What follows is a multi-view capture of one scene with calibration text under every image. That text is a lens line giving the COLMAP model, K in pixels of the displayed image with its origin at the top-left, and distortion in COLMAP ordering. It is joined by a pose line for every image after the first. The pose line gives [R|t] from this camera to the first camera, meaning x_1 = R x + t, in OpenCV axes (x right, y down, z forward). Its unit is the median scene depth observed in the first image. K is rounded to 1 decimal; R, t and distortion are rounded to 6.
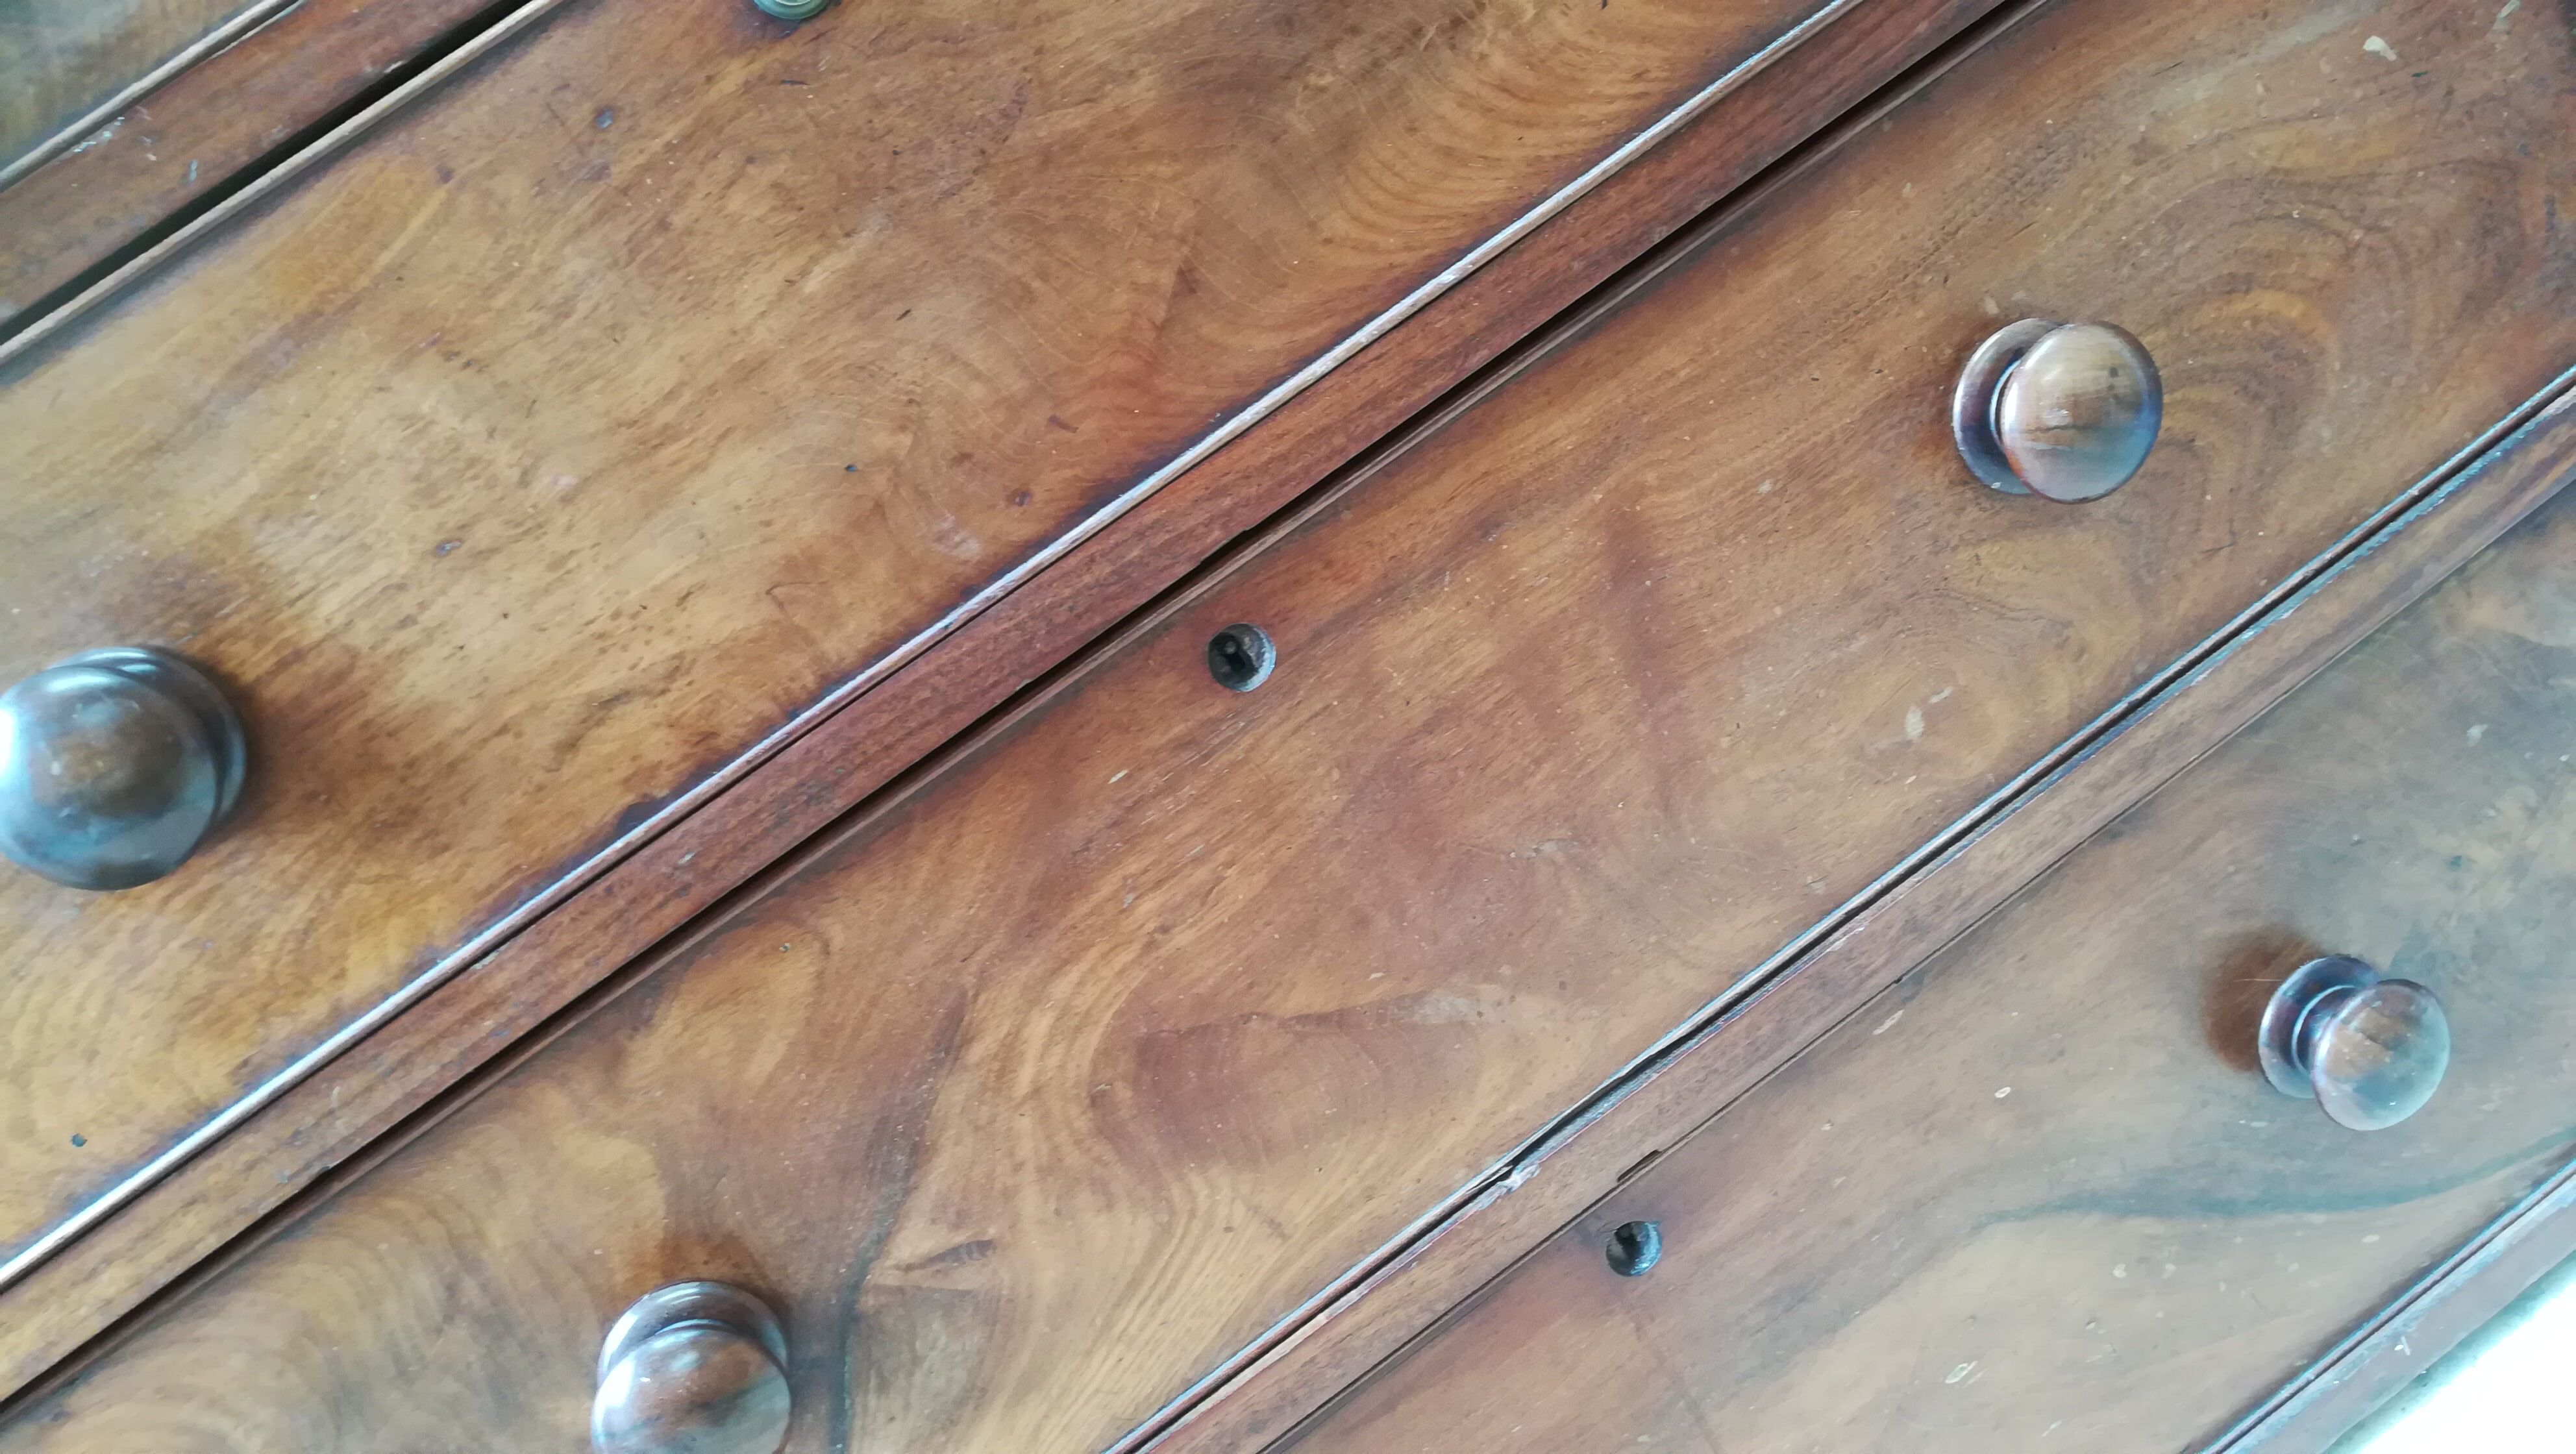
lens RADIAL K [[1949.2, 0, 1297.6], [0, 1949.2, 726.1], [0, 0, 1]] dist [0.064167, -0.098147]
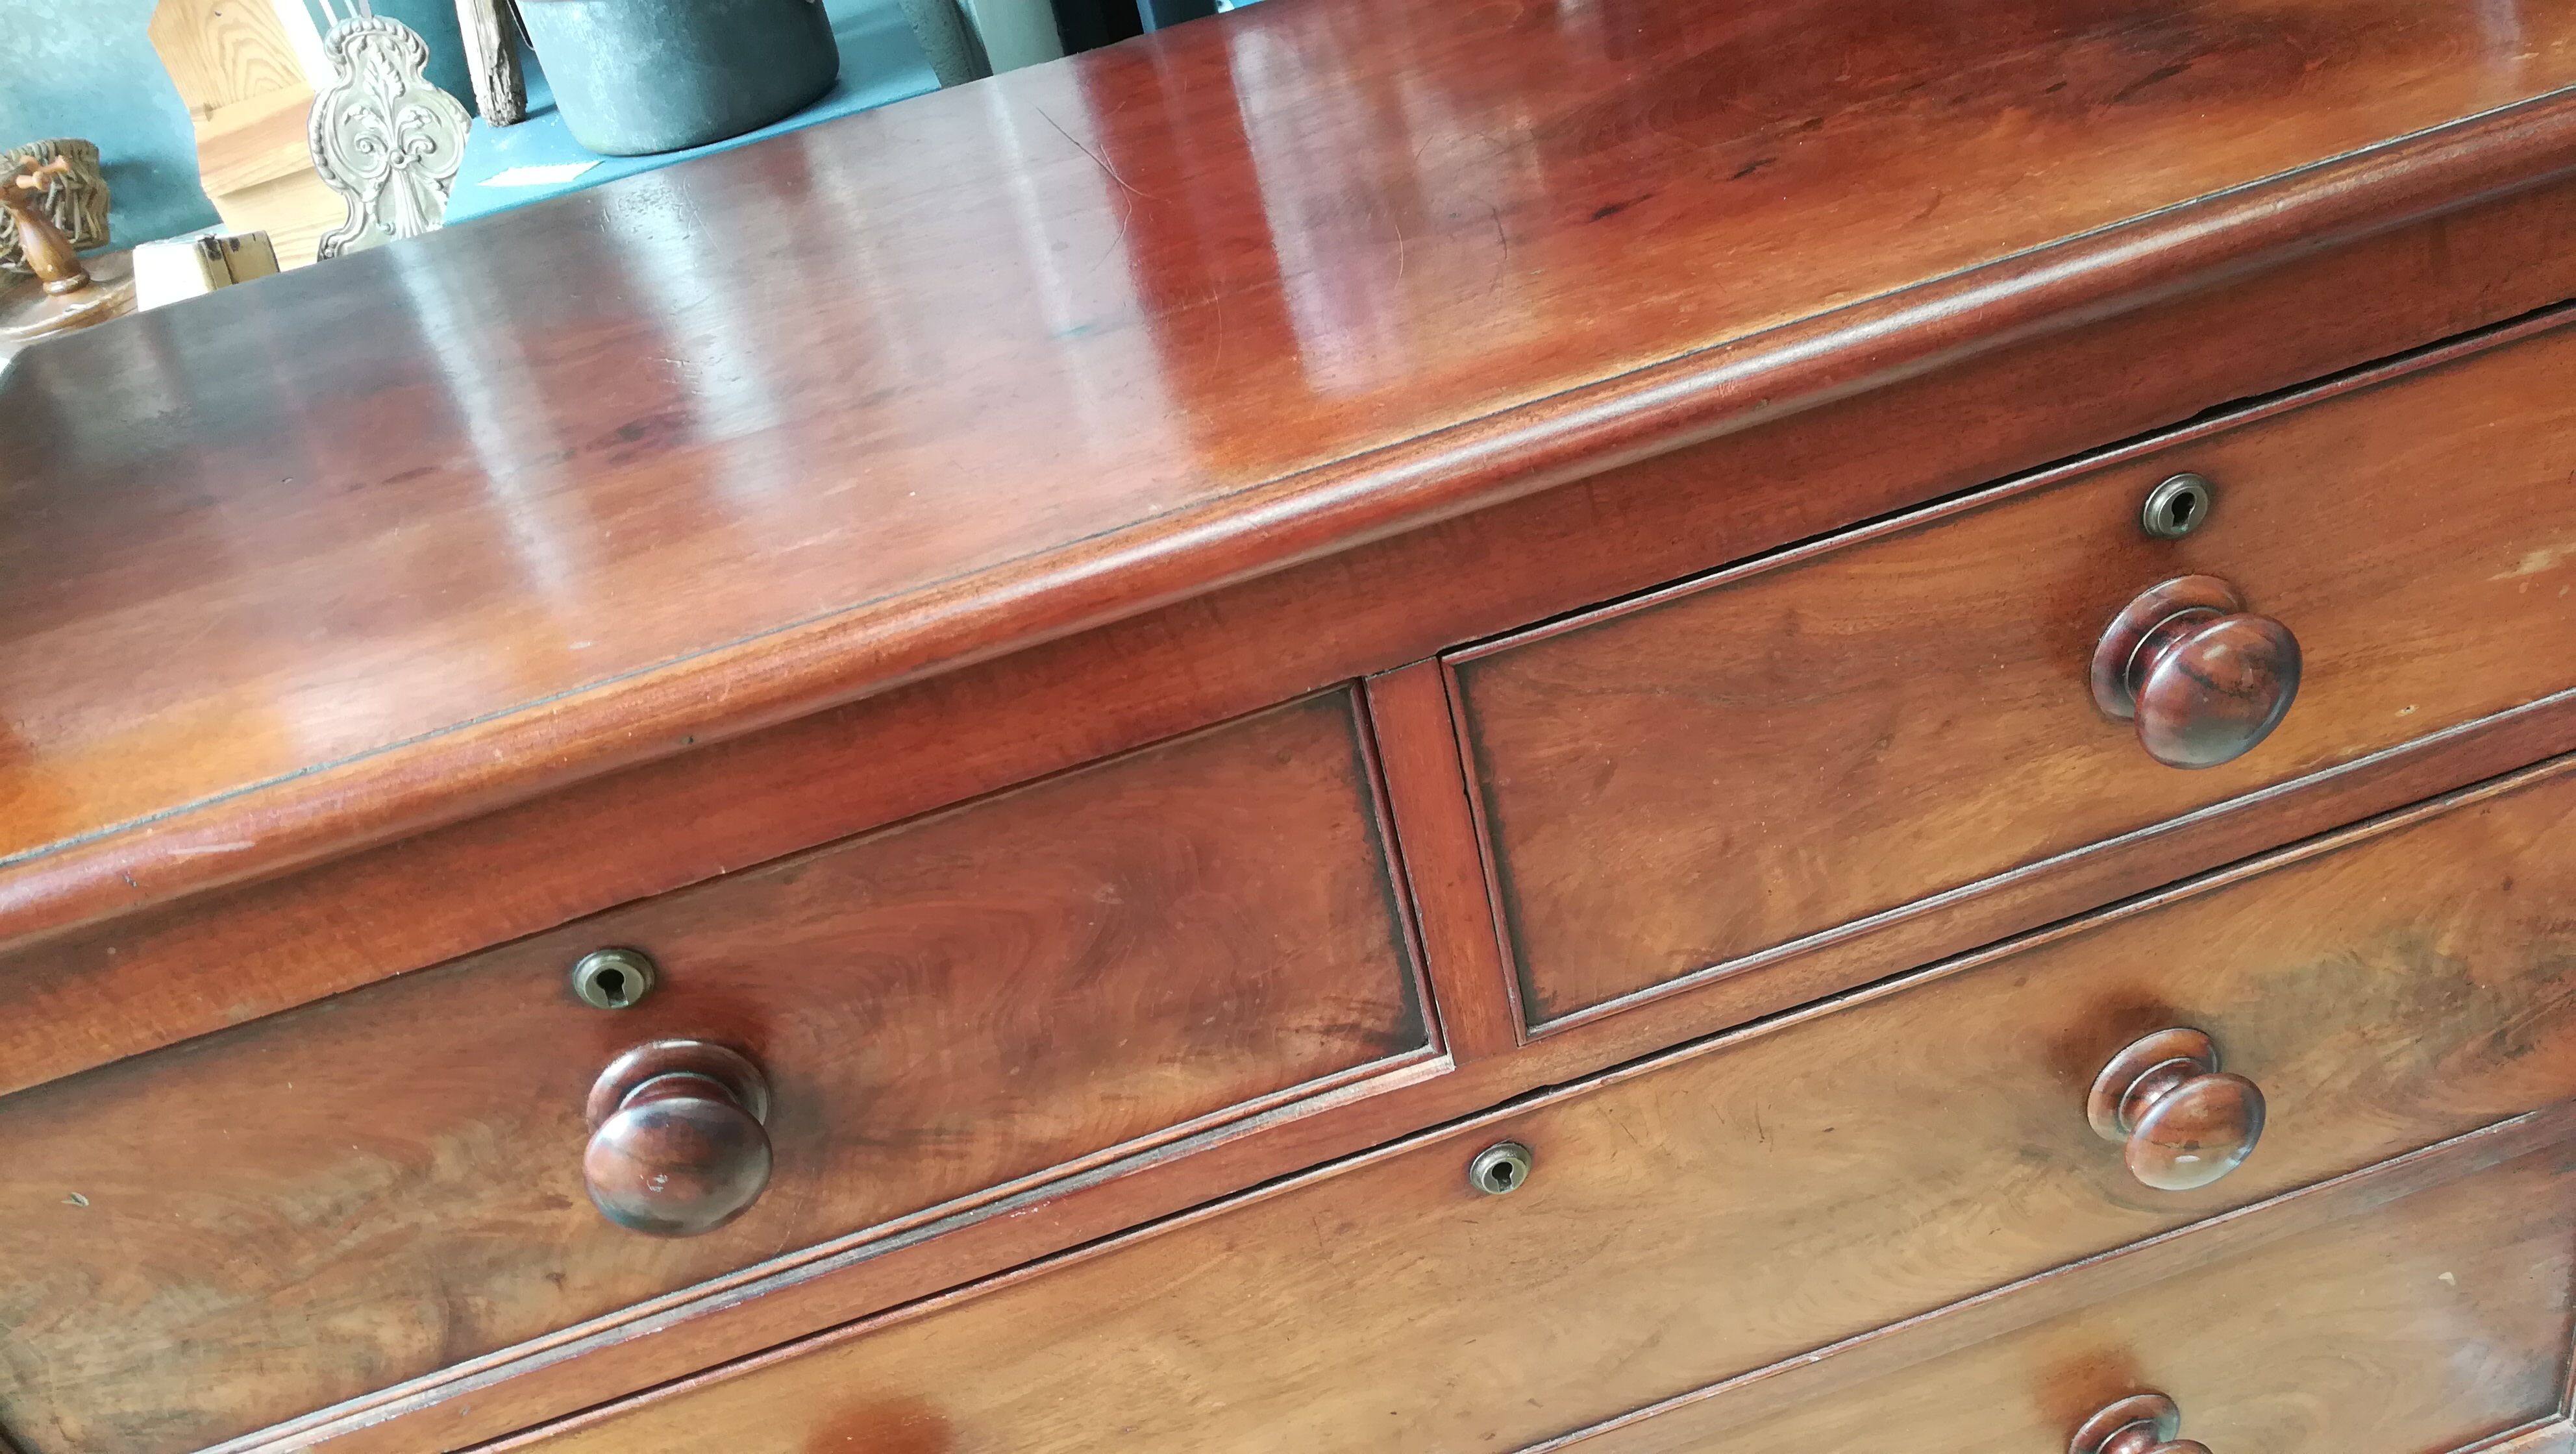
lens RADIAL K [[1949.2, 0, 1291.5], [0, 1949.2, 729.7], [0, 0, 1]] dist [0.064167, -0.098147]
pose [[0.940524, 0.309403, 0.140298, -0.584425], [-0.333276, 0.920404, 0.204412, -0.766837], [-0.065885, -0.239013, 0.968779, -0.230749]]
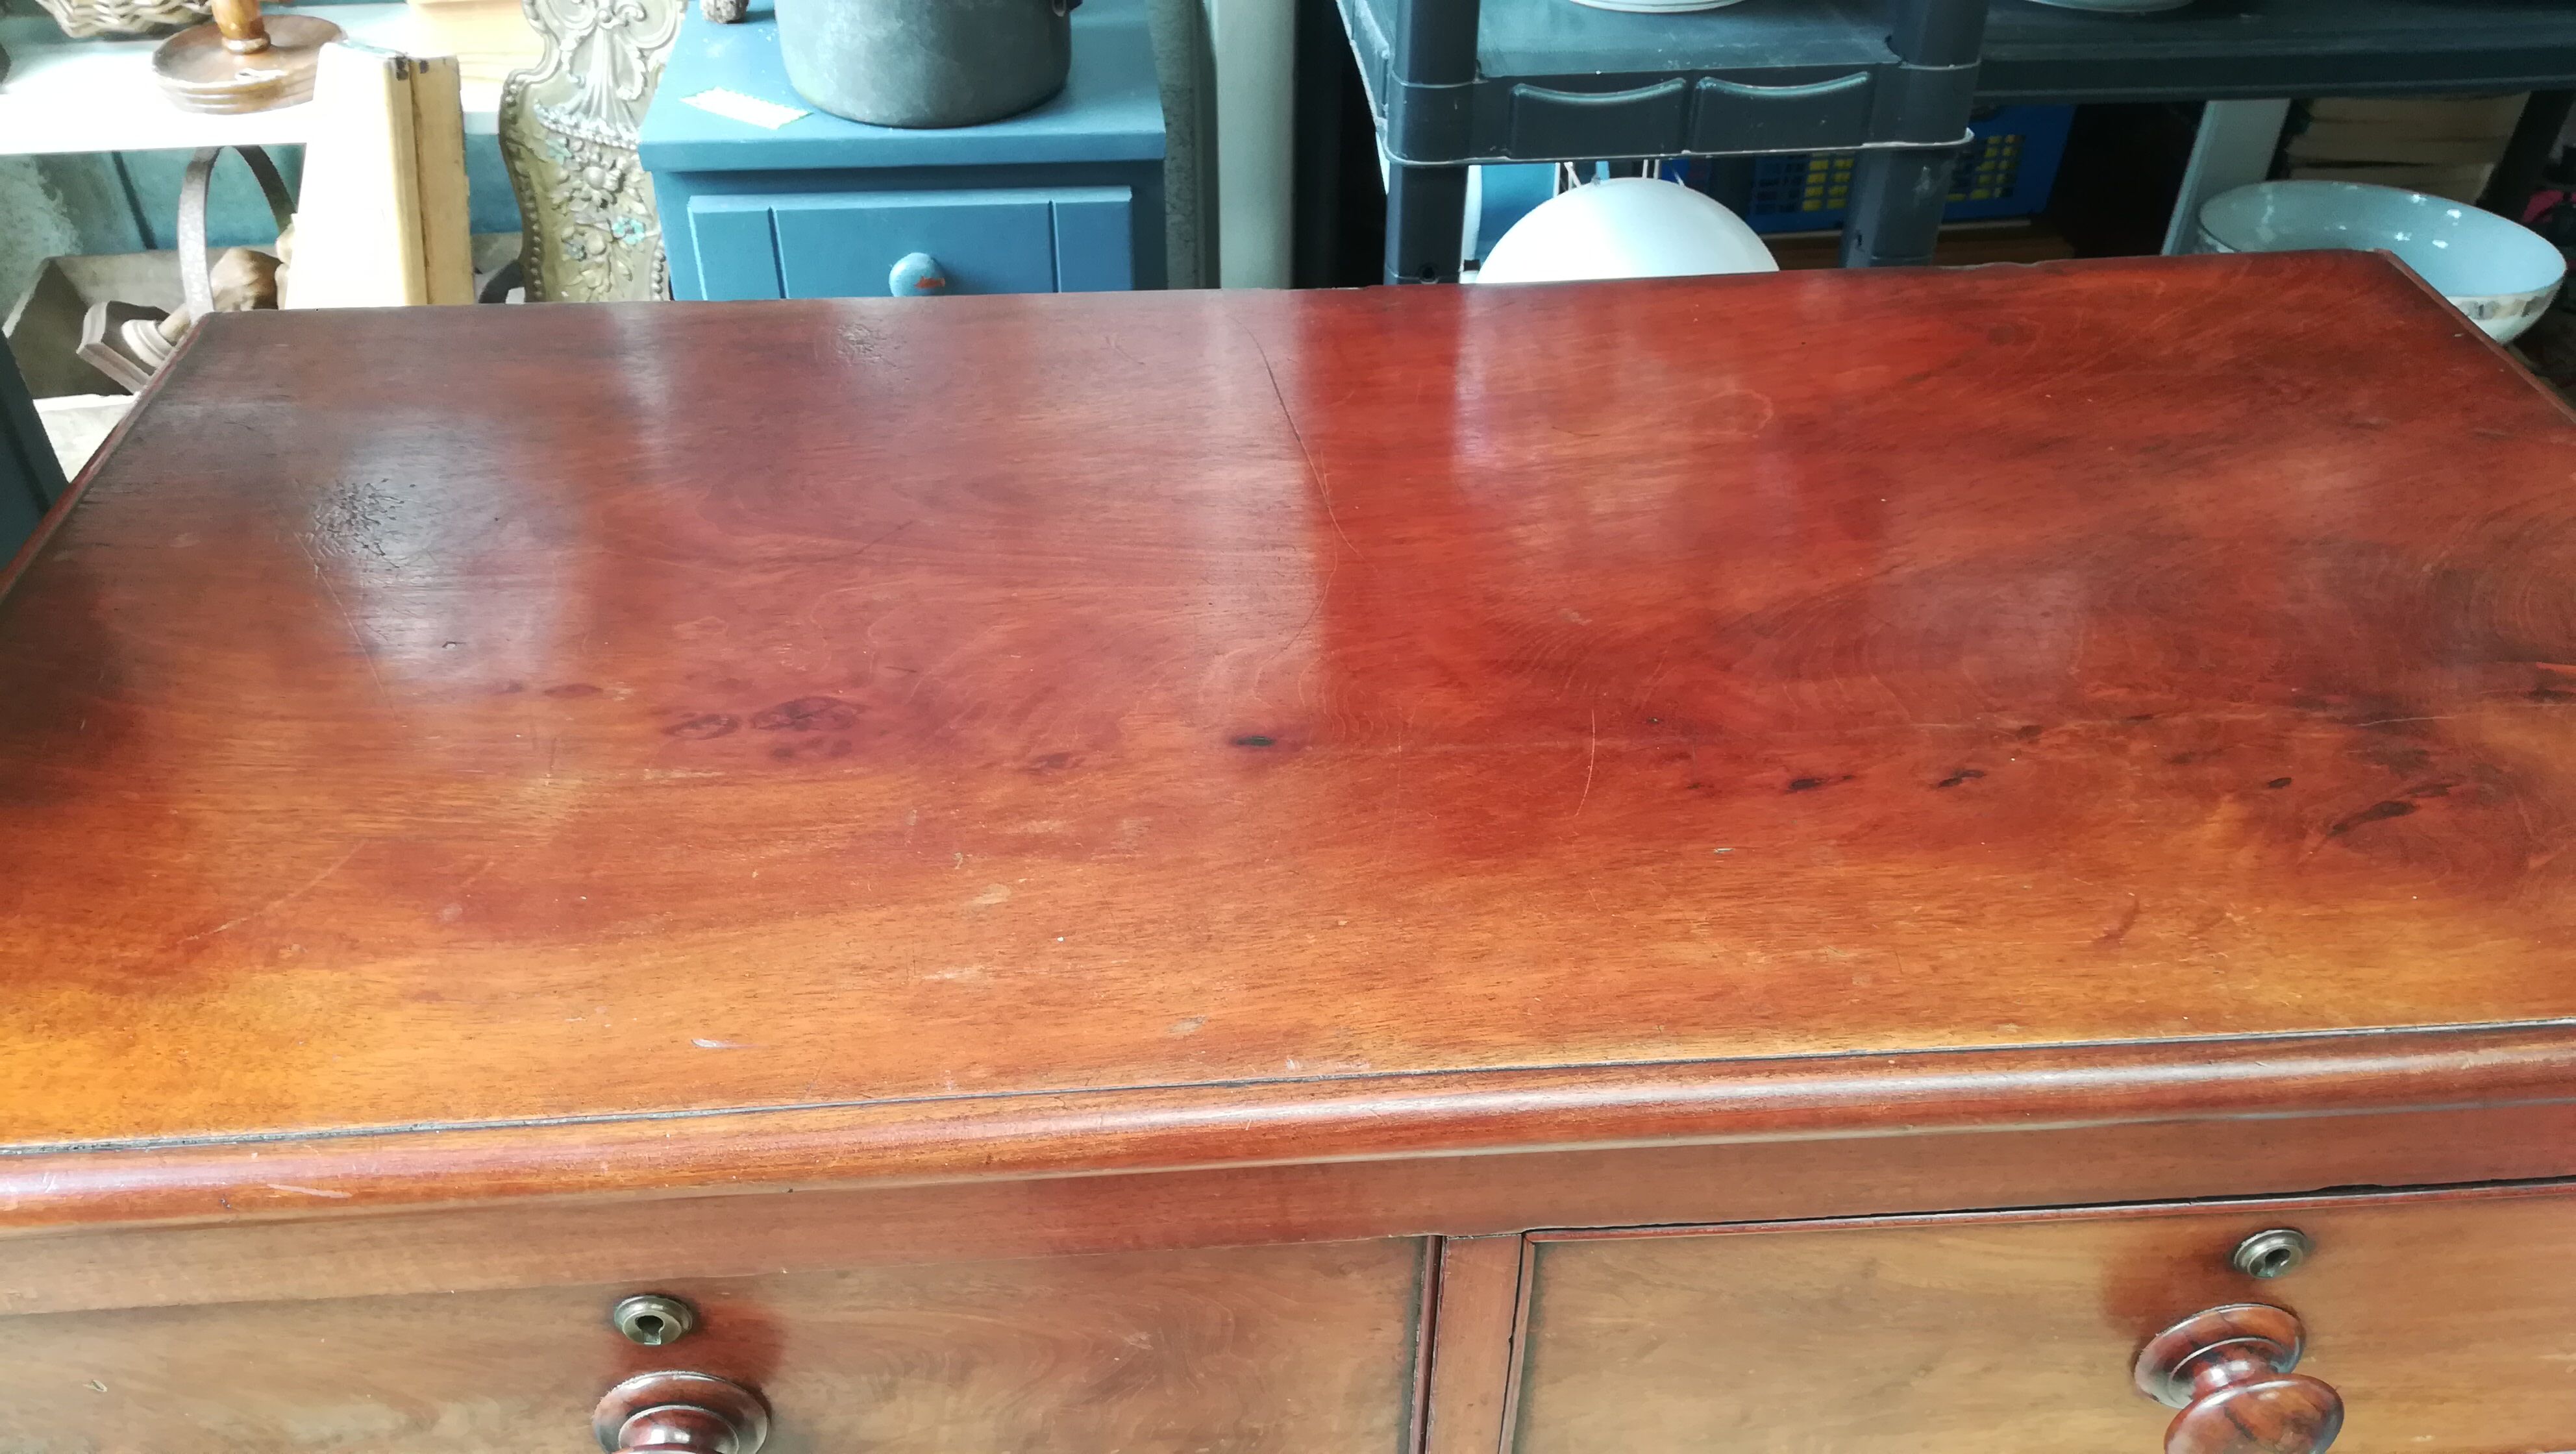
lens RADIAL K [[1949.2, 0, 1289.2], [0, 1949.2, 723.0], [0, 0, 1]] dist [0.064167, -0.098147]
pose [[0.826305, 0.536742, 0.170667, -0.795071], [-0.563088, 0.780634, 0.271187, -1.029955], [0.012329, -0.320184, 0.947275, -0.130573]]
